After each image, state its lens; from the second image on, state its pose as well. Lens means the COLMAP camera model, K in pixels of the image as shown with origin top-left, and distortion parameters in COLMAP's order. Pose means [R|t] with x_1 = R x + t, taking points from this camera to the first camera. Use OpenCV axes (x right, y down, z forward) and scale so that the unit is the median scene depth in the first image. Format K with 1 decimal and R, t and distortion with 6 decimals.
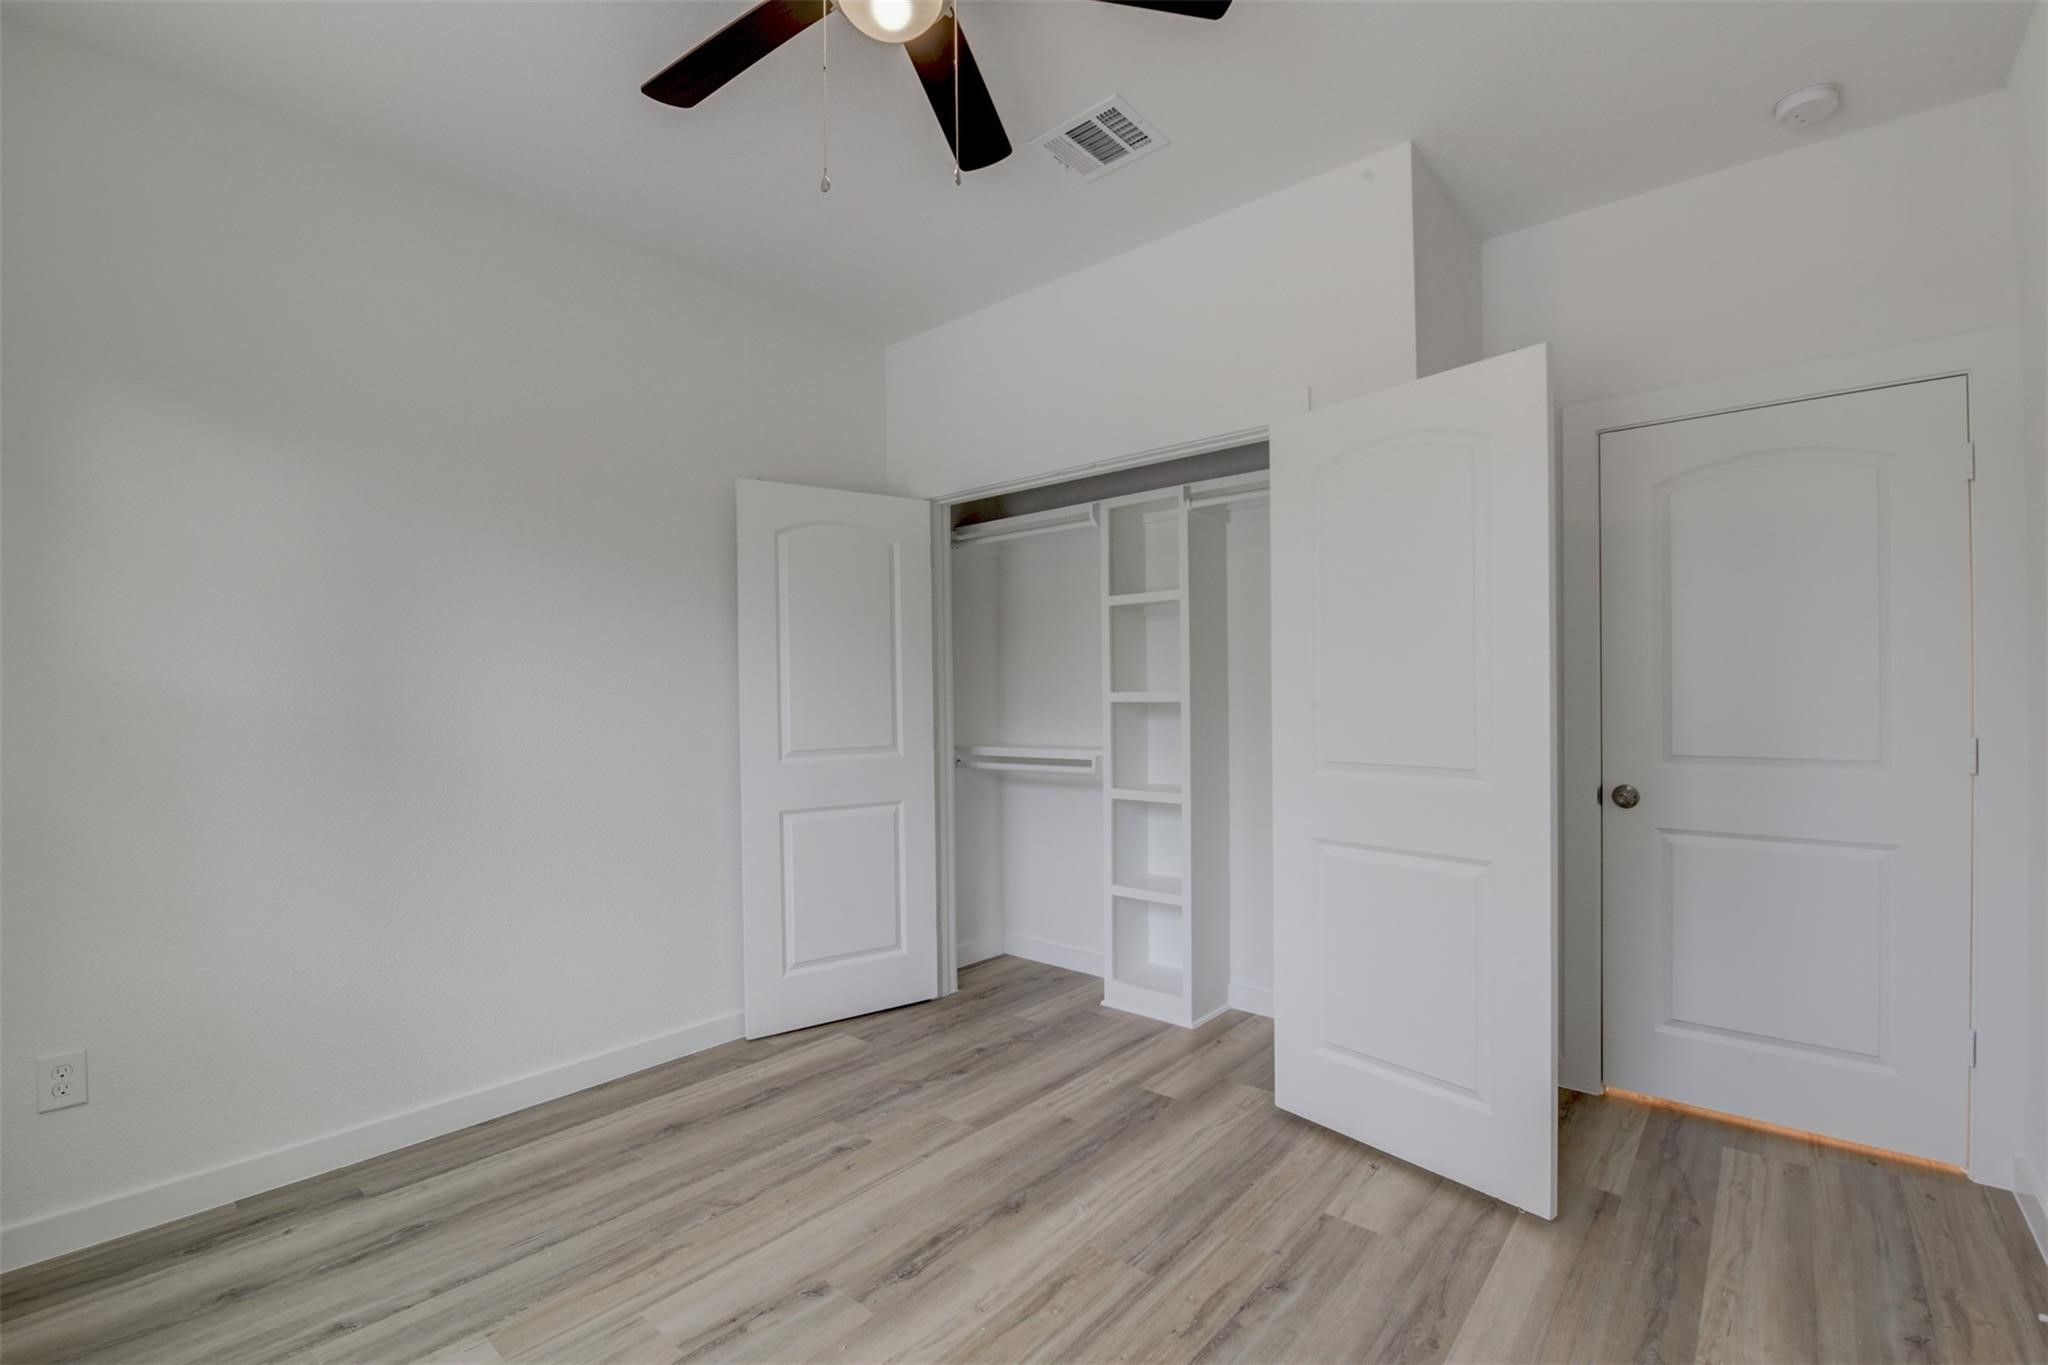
lens RADIAL K [[893.9, 0, 1031.6], [0, 893.9, 695.6], [0, 0, 1]] dist [-0.001436, -0.008519]
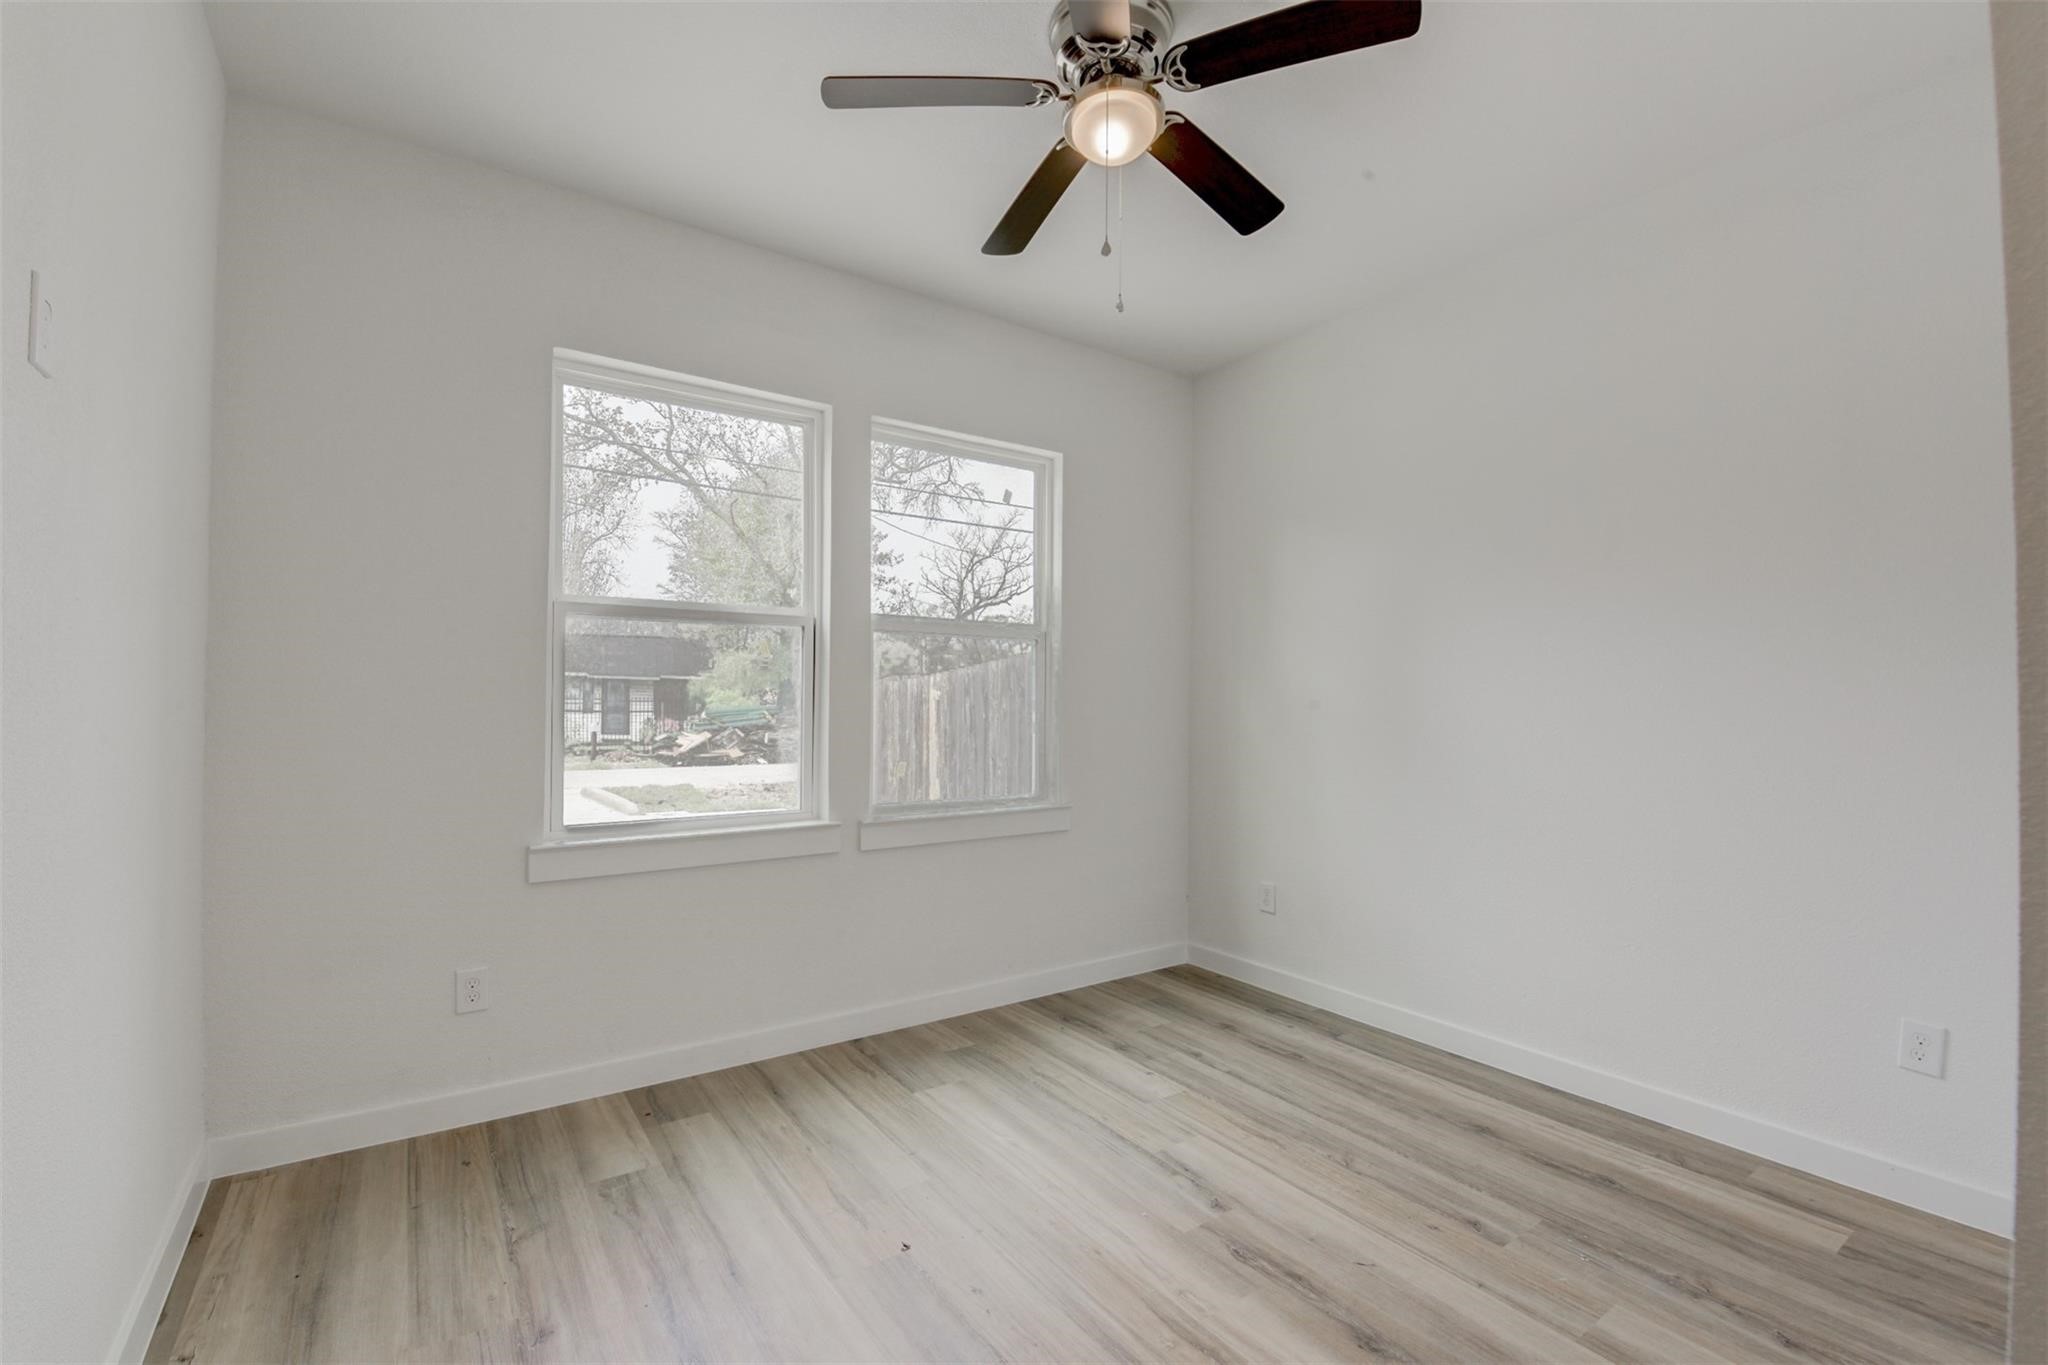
lens RADIAL K [[893.9, 0, 1031.6], [0, 893.9, 695.6], [0, 0, 1]] dist [-0.001436, -0.008519]
pose [[-0.266226, -0.004728, -0.963899, 0.774590], [-0.000209, 0.999988, -0.004847, 0.009744], [0.963911, -0.001089, -0.266224, 0.883059]]
